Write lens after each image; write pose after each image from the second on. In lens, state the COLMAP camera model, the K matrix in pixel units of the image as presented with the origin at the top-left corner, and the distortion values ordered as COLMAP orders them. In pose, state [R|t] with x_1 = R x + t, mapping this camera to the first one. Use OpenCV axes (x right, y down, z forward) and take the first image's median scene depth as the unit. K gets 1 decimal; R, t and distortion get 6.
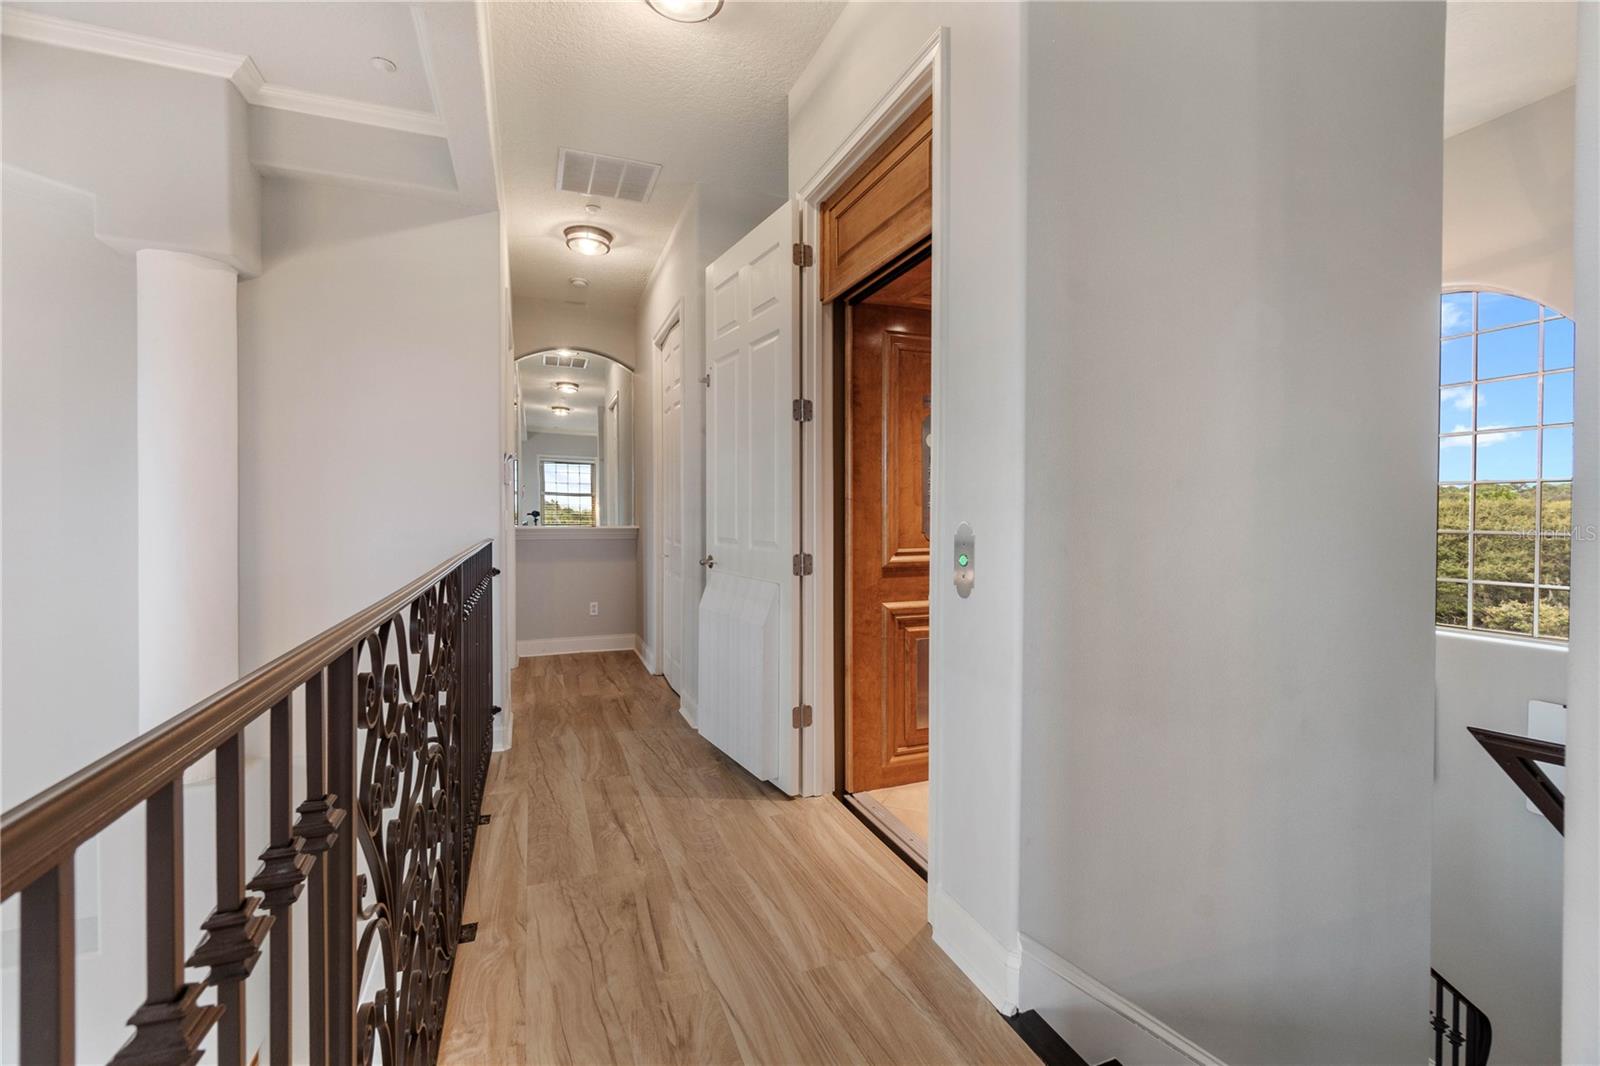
lens RADIAL K [[702.1, 0, 784.6], [0, 702.1, 524.7], [0, 0, 1]] dist [-0.001935, 0.002397]
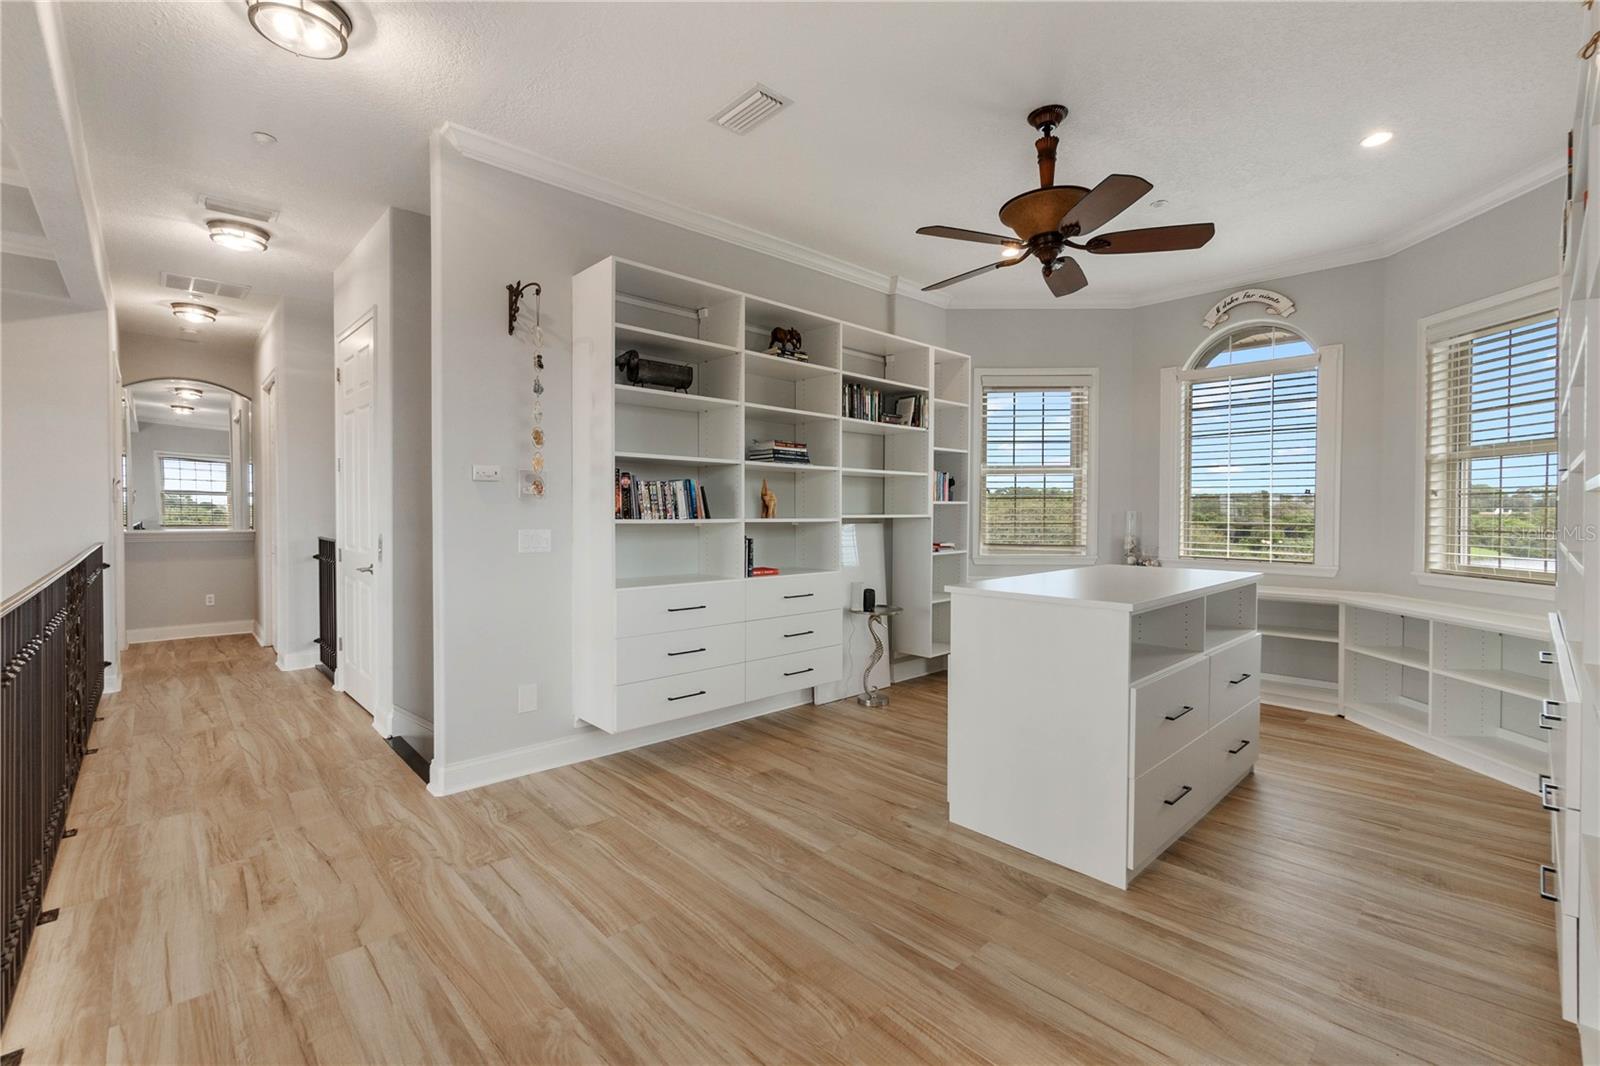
lens RADIAL K [[702.1, 0, 790.4], [0, 702.1, 527.6], [0, 0, 1]] dist [-0.001935, 0.002397]
pose [[0.923907, -0.003226, 0.382604, 0.225666], [0.000010, 0.999965, 0.008406, -0.016124], [-0.382618, -0.007762, 0.923874, -0.584914]]
